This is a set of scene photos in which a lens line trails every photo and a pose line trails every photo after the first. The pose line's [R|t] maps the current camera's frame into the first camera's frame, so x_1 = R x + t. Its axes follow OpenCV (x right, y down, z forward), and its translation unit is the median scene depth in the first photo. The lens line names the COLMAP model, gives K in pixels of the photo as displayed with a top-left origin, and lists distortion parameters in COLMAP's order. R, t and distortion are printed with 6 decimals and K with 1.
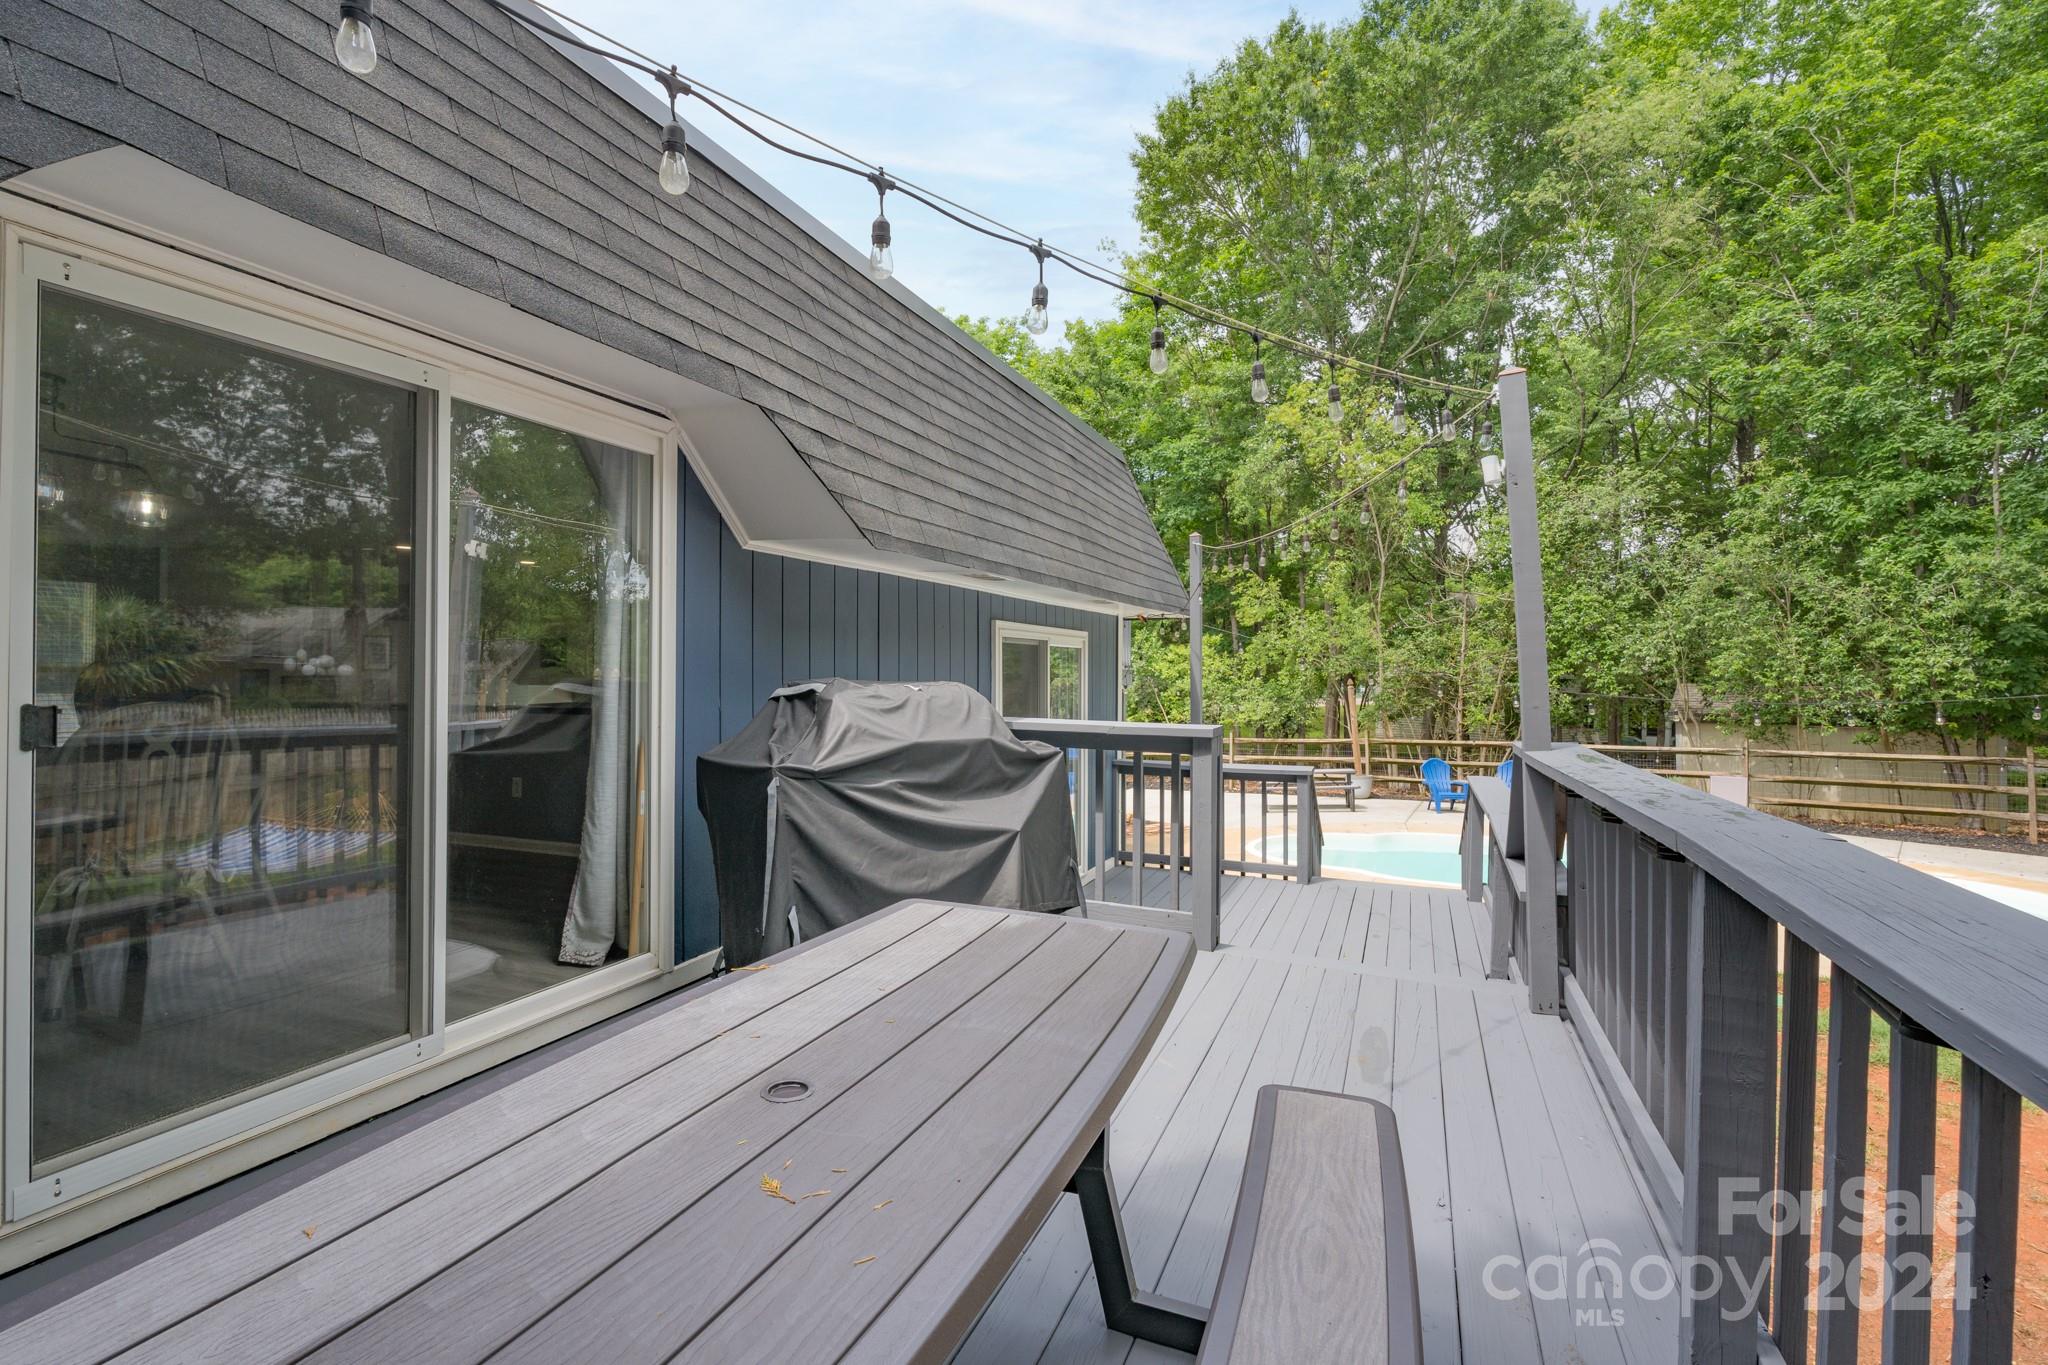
lens RADIAL K [[946.8, 0, 1024.0], [0, 946.8, 682.5], [0, 0, 1]] dist [-0.003120, -0.000262]
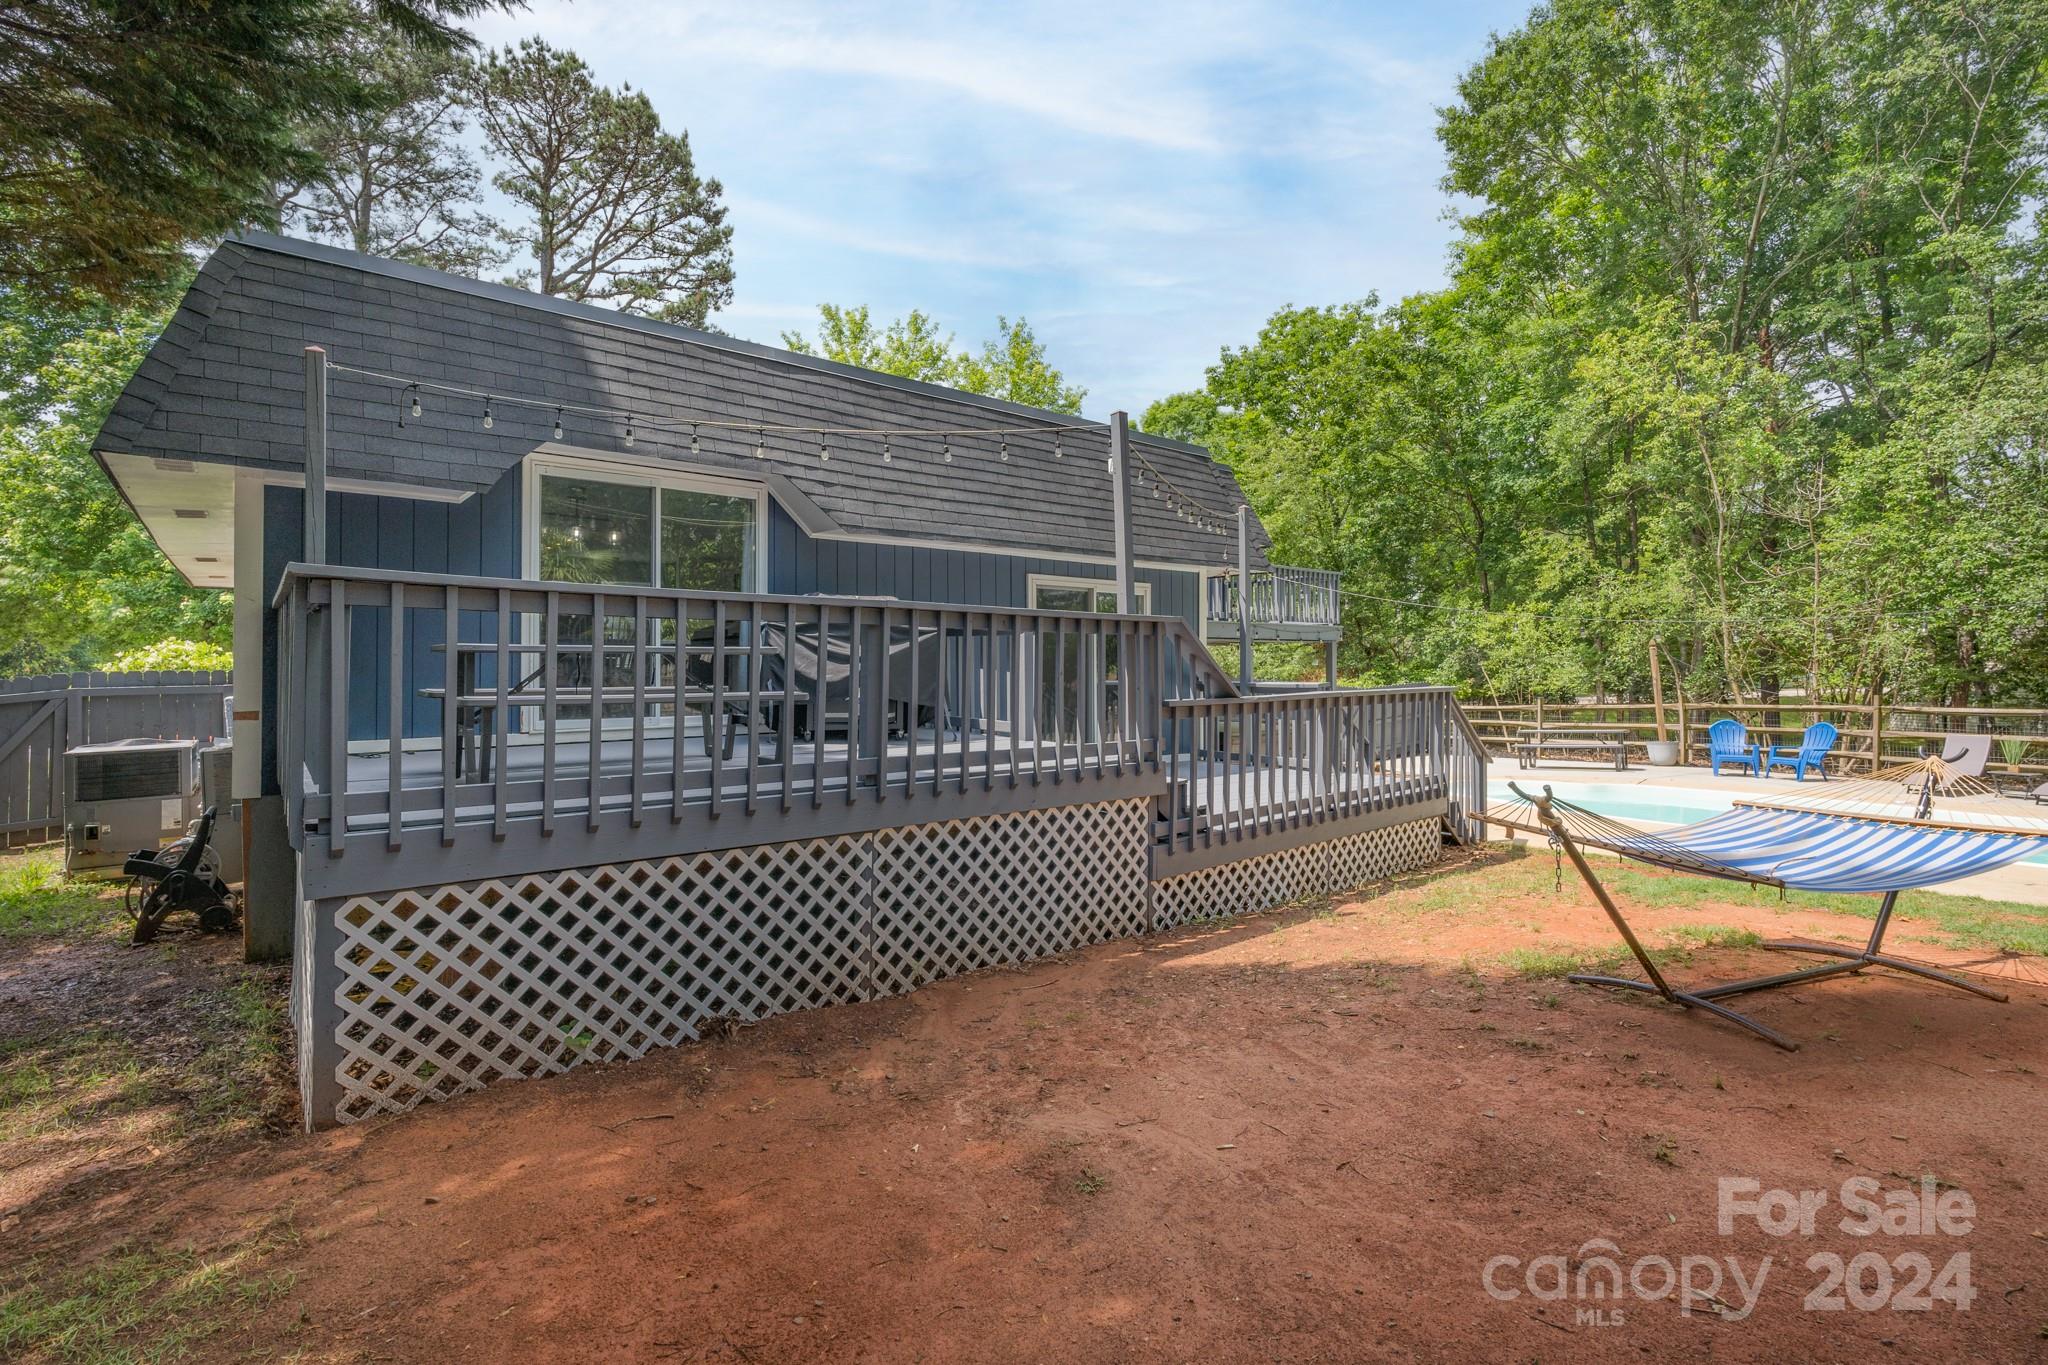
lens RADIAL K [[974.8, 0, 1024.0], [0, 974.8, 682.5], [0, 0, 1]] dist [0.002601, 0.000174]
pose [[0.883598, 0.001042, -0.468245, 0.217509], [-0.000767, 0.999999, 0.000778, 0.034186], [0.468246, -0.000328, 0.883598, -0.133502]]
